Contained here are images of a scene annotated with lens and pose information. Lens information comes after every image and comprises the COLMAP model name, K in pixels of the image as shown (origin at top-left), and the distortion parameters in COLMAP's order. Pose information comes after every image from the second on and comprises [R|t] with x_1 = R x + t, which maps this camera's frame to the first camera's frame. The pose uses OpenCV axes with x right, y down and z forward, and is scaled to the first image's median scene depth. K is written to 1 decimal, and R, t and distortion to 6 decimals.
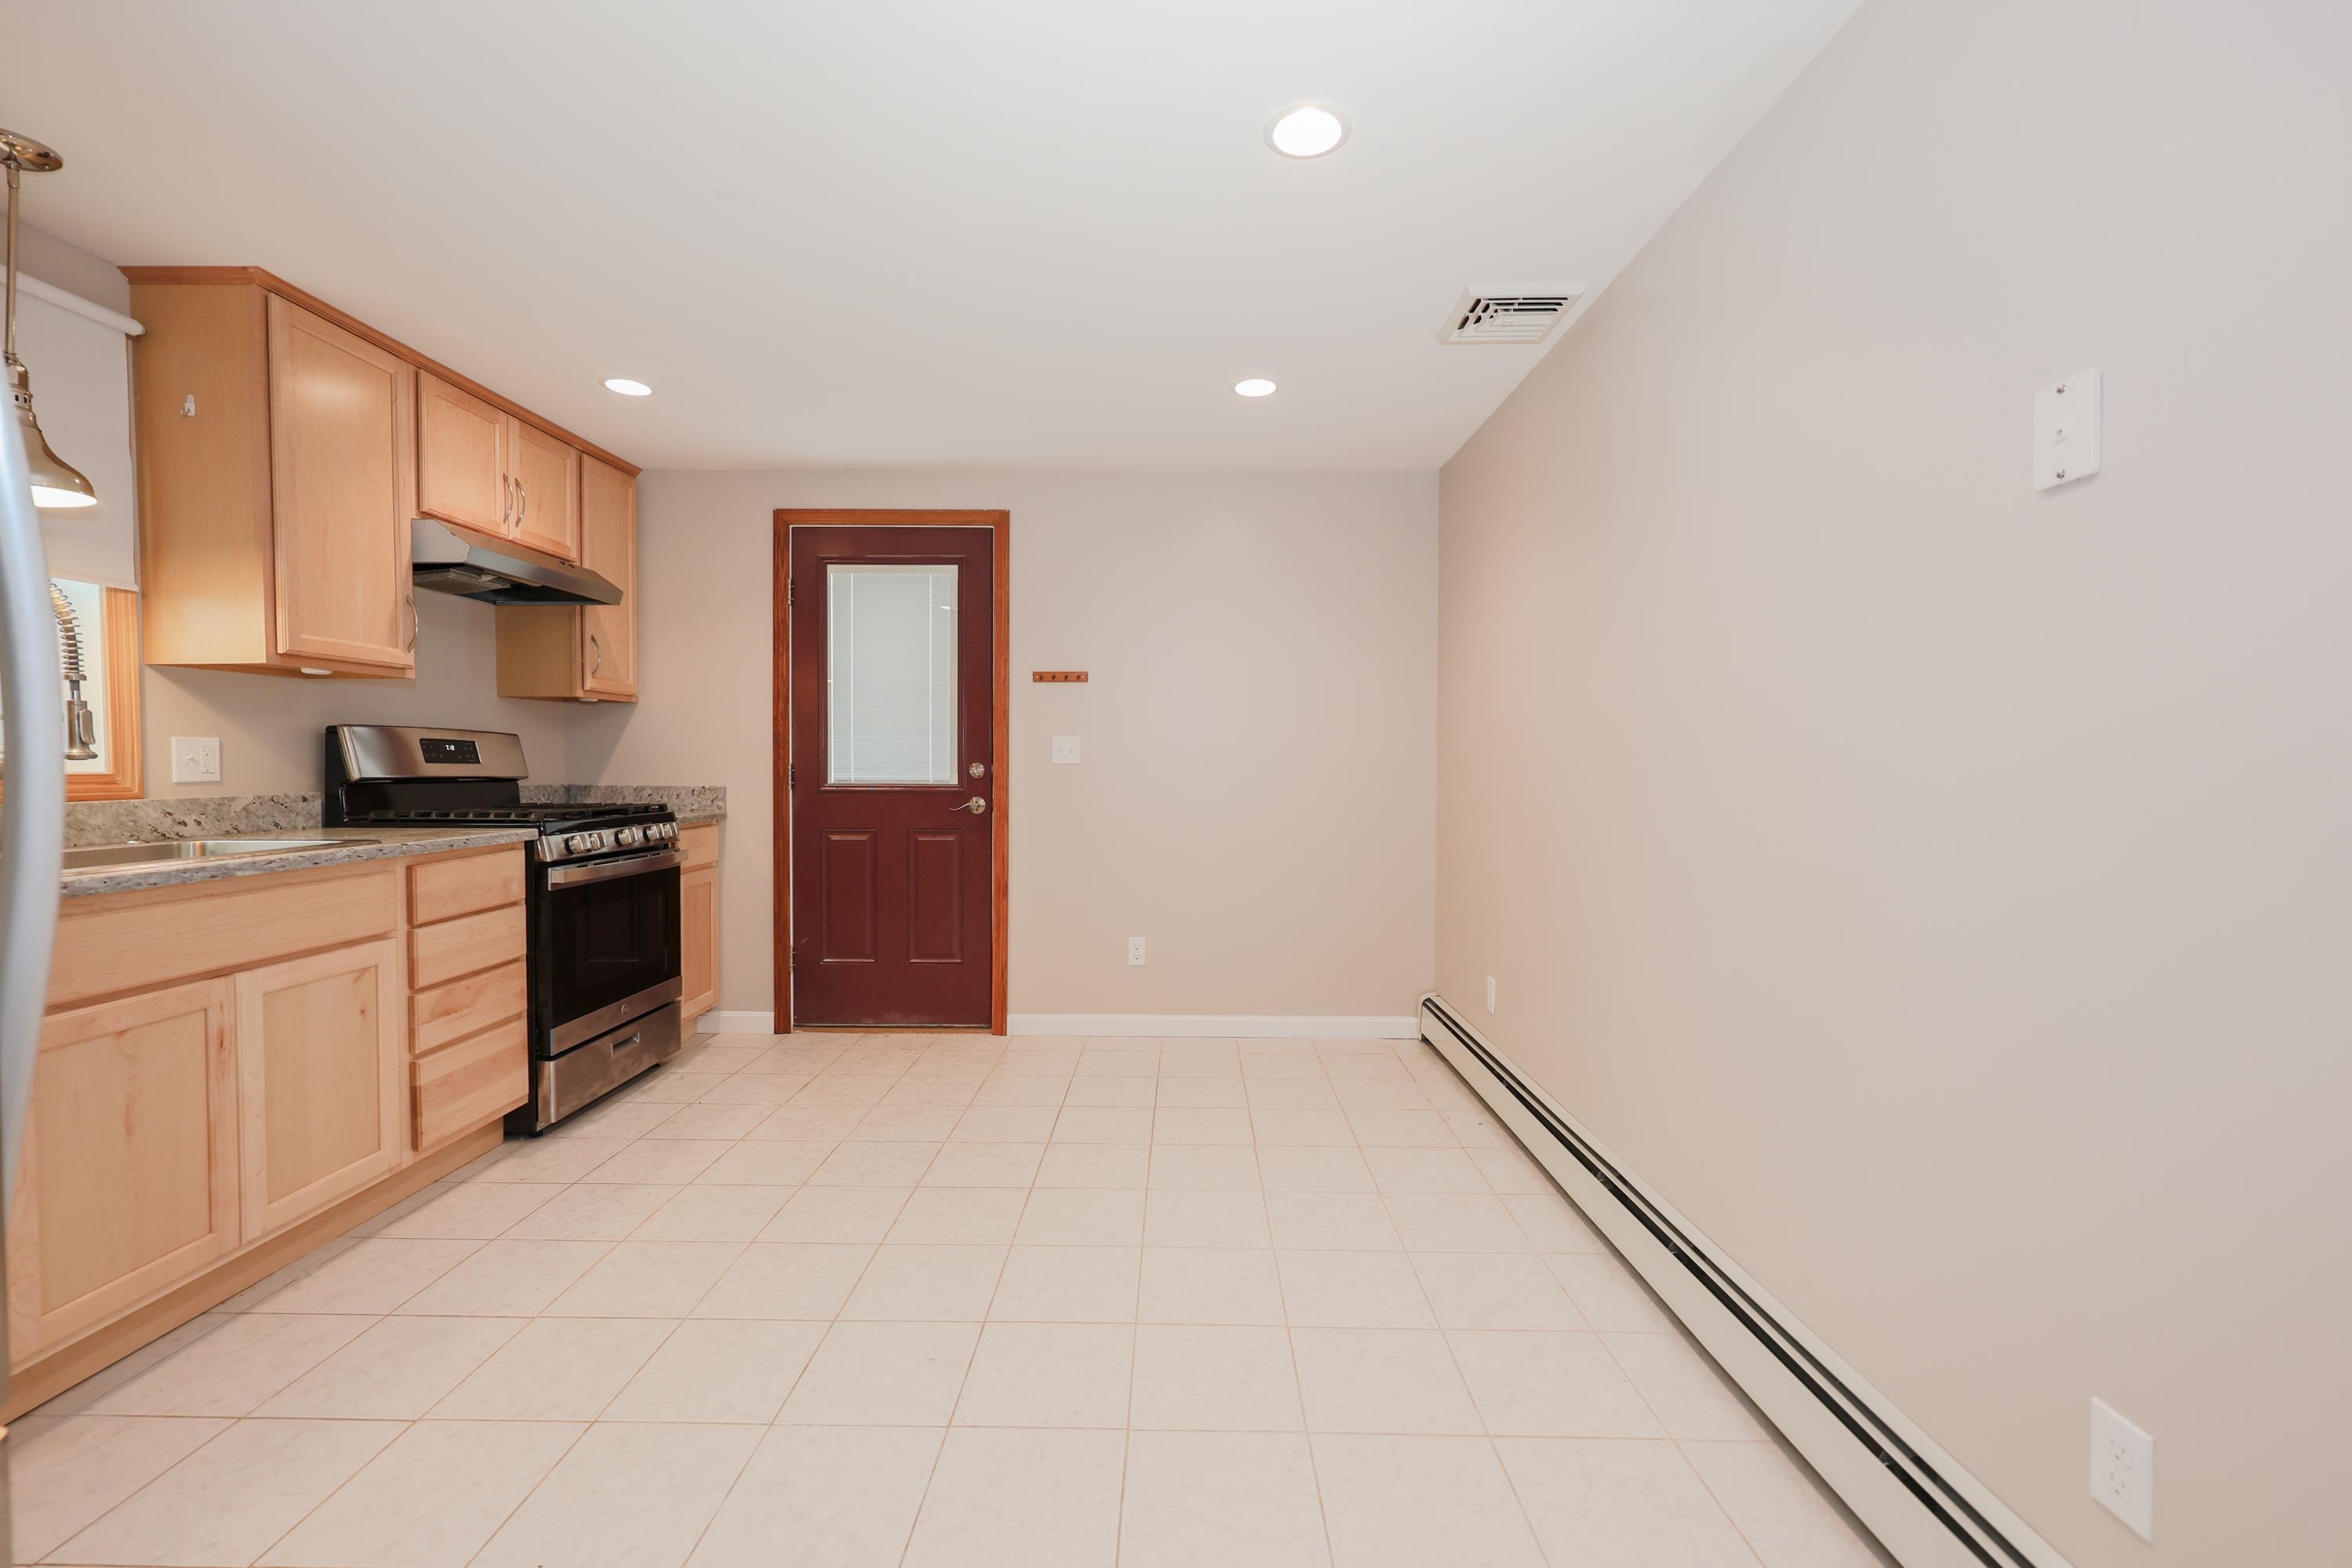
lens RADIAL K [[973.4, 0, 1169.0], [0, 973.4, 786.9], [0, 0, 1]] dist [0.002126, -0.000056]
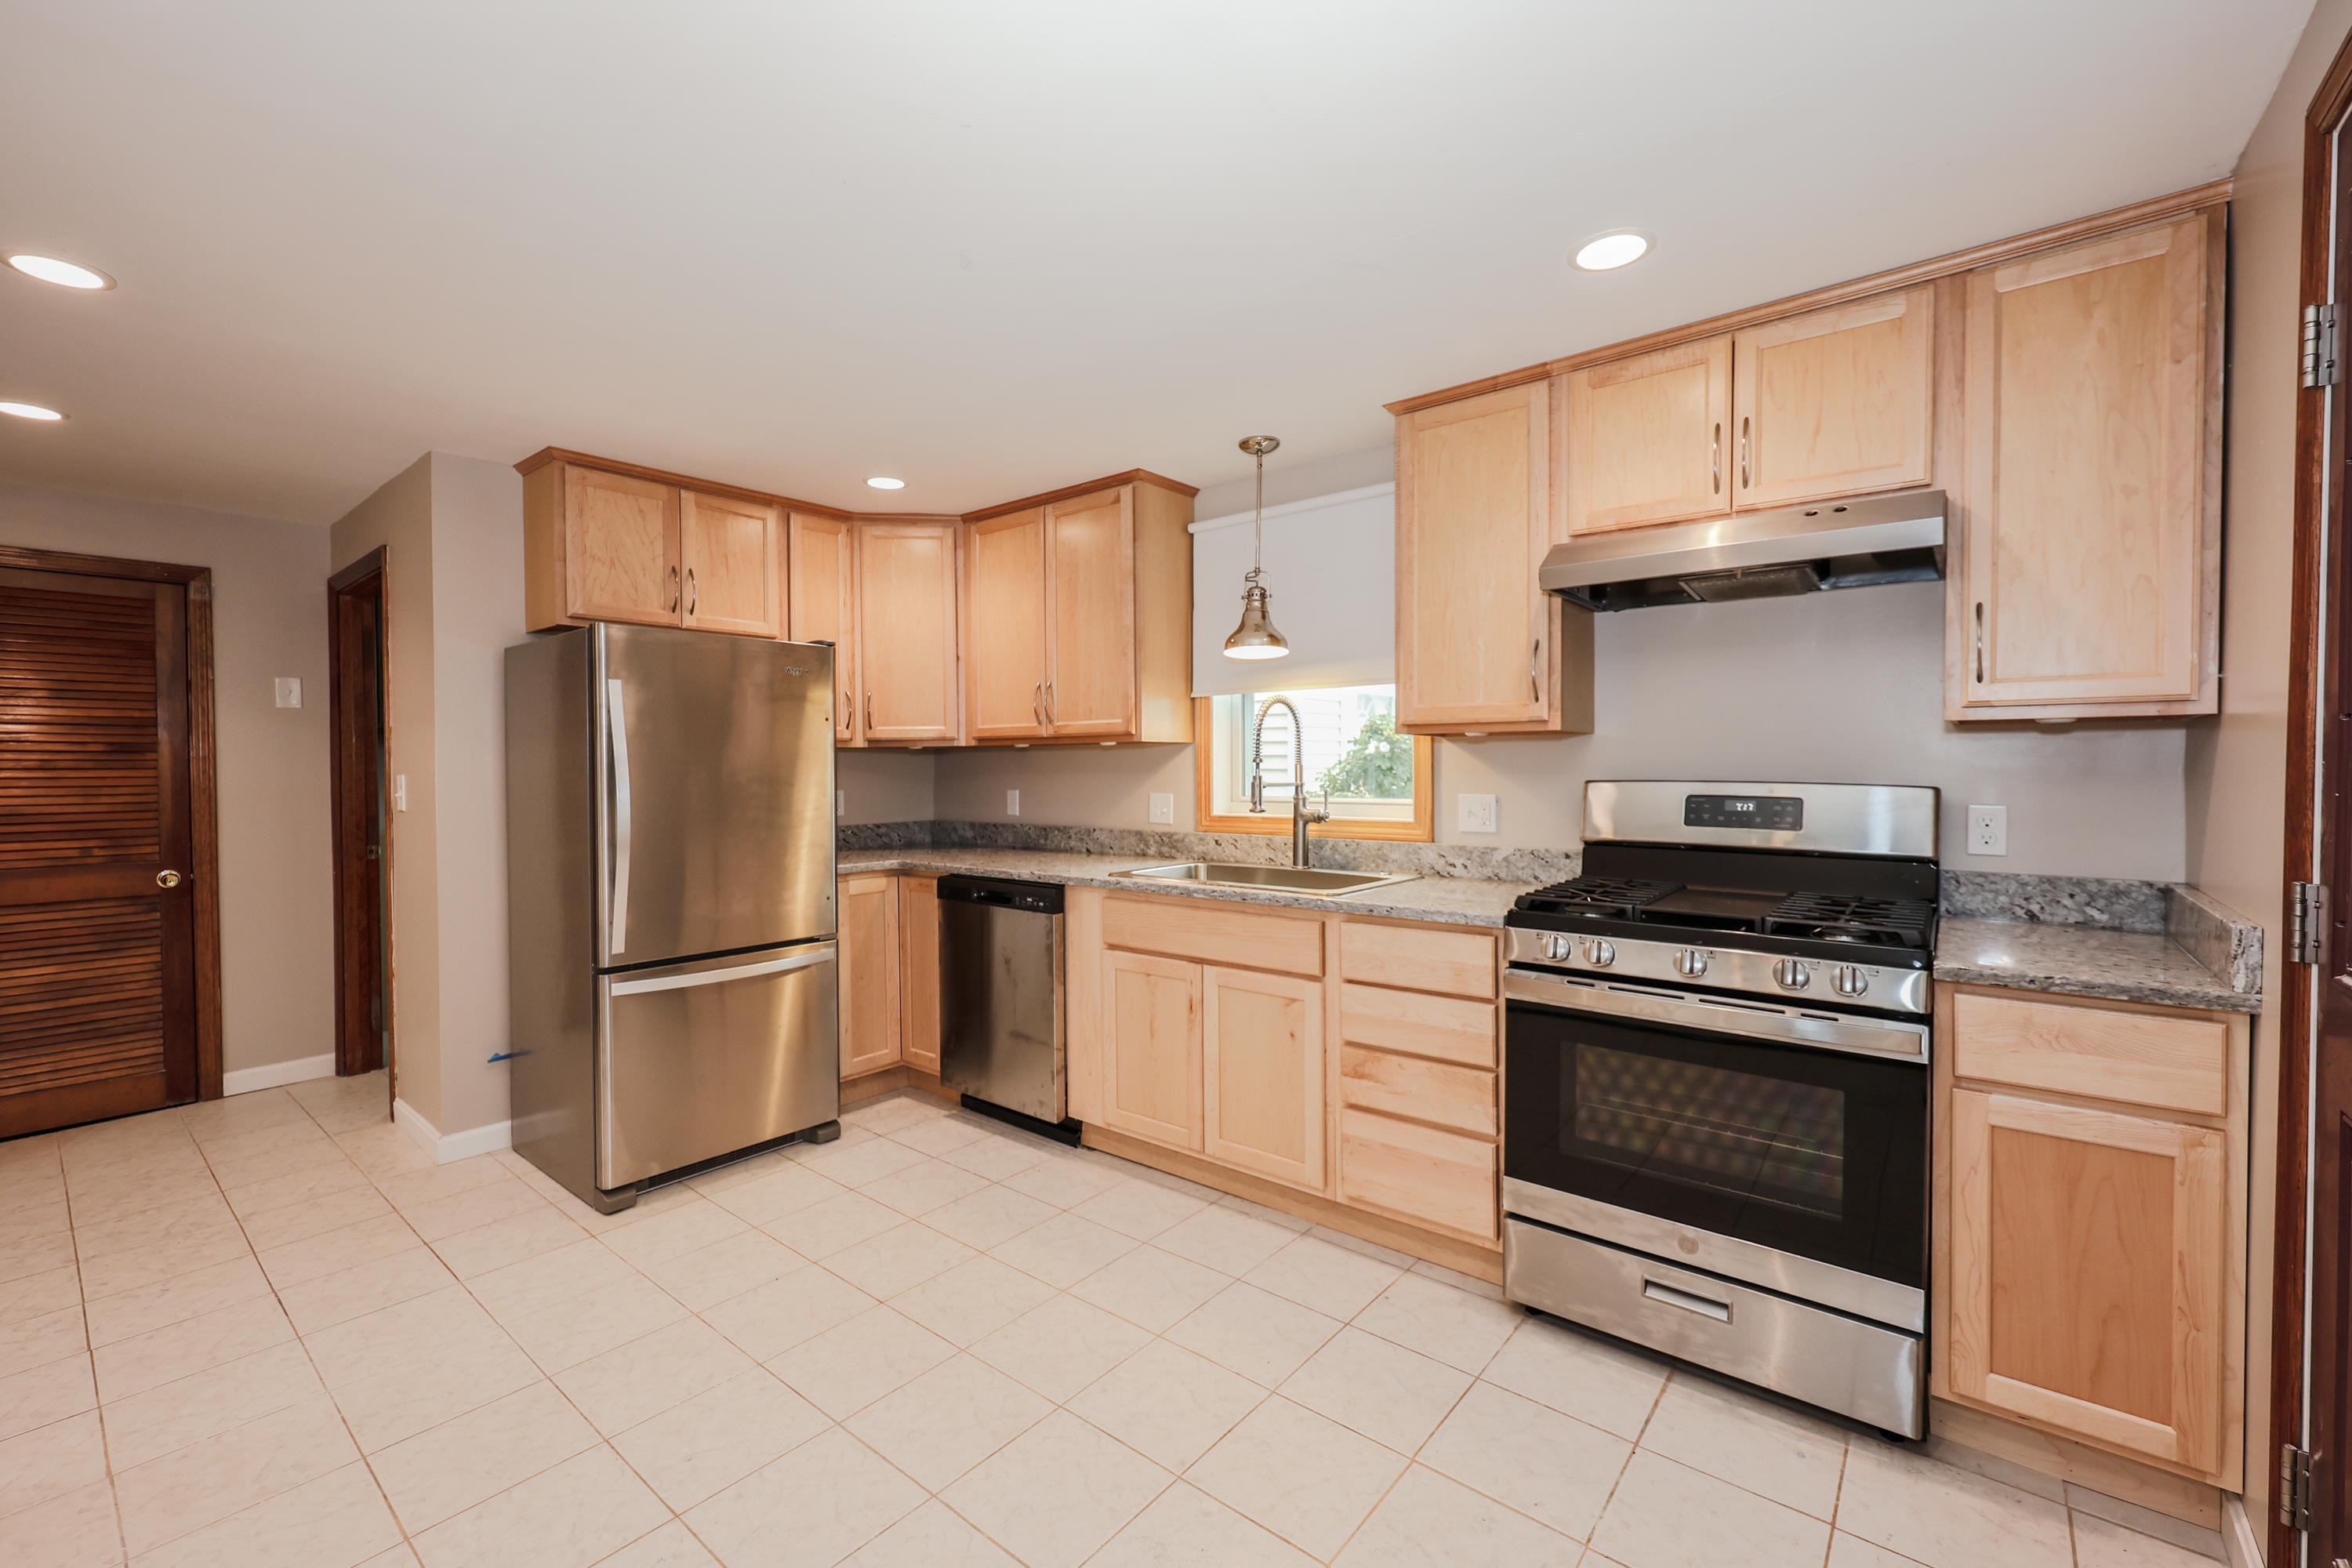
lens RADIAL K [[983.7, 0, 1168.0], [0, 983.7, 782.6], [0, 0, 1]] dist [0.001073, -0.000186]
pose [[-0.630744, 0.015022, -0.775846, 0.134767], [-0.017910, 0.999264, 0.033908, -0.083176], [0.775784, 0.035283, -0.630011, 1.231915]]
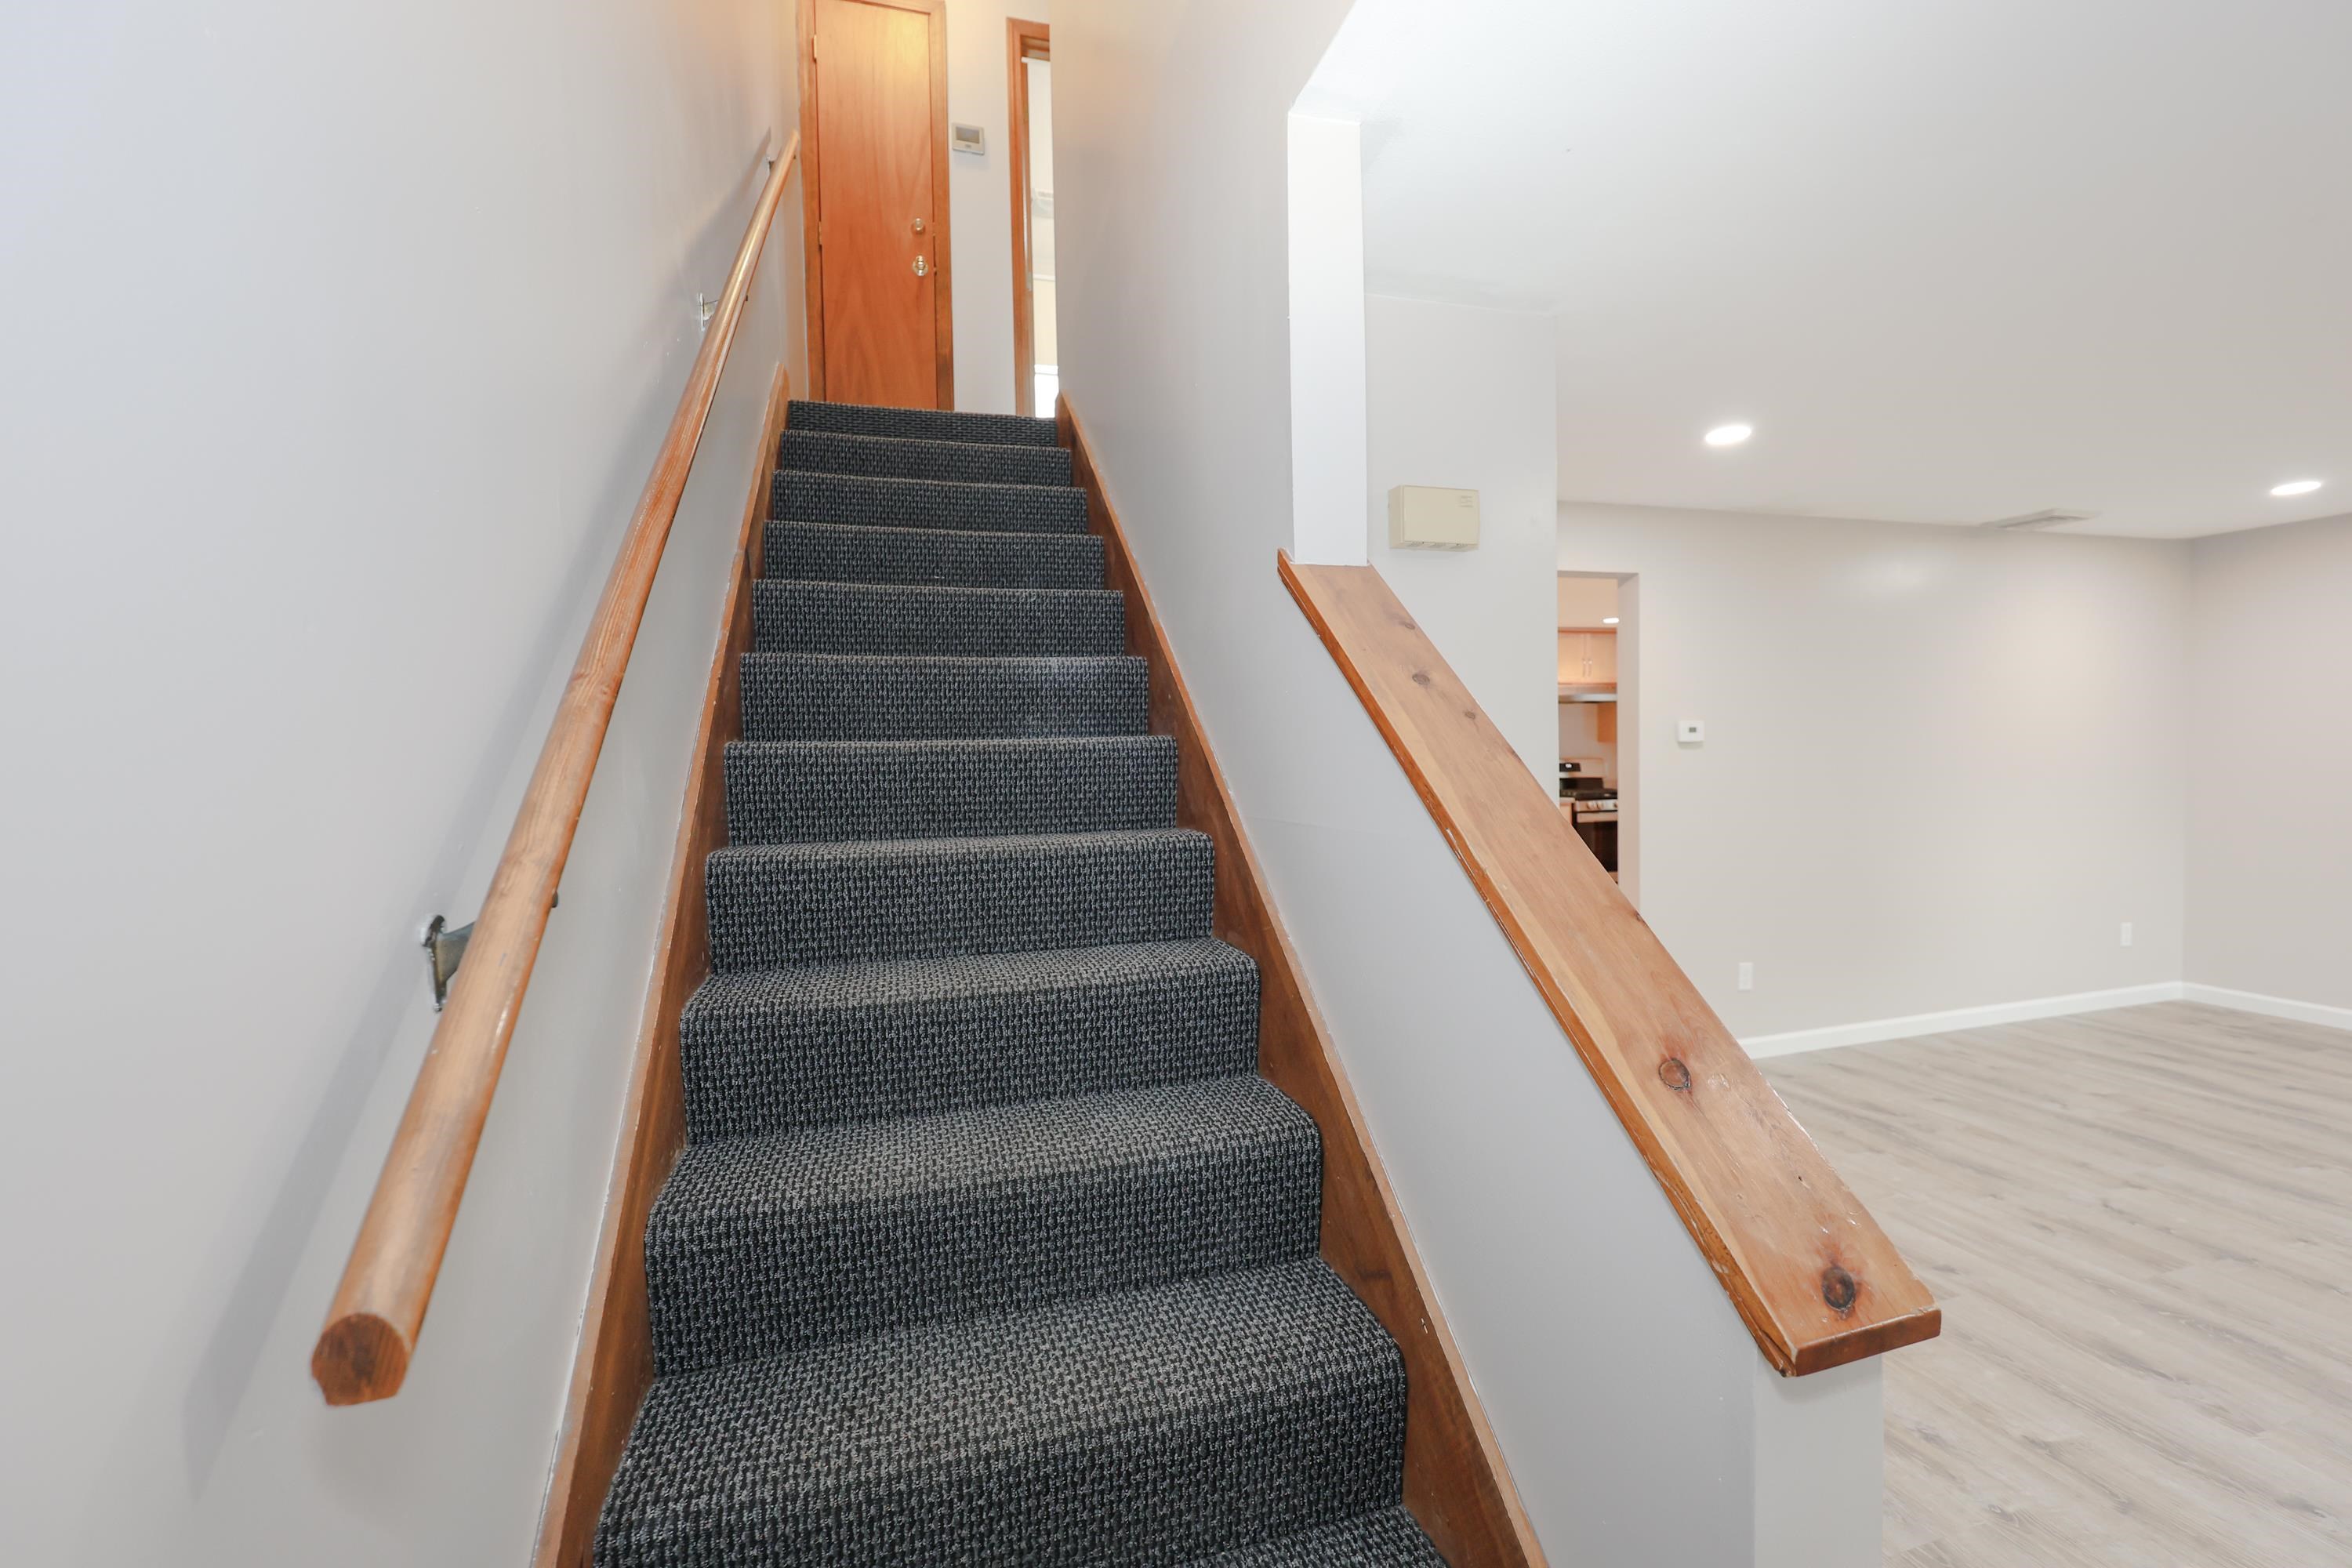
lens RADIAL K [[953.7, 0, 1176.0], [0, 953.7, 784.0], [0, 0, 1]] dist [0.008642, -0.000337]
pose [[0.300000, 0.019686, -0.953736, 1.458707], [-0.002465, 0.999800, 0.019861, -0.044094], [0.953936, -0.003607, 0.299988, -0.795431]]
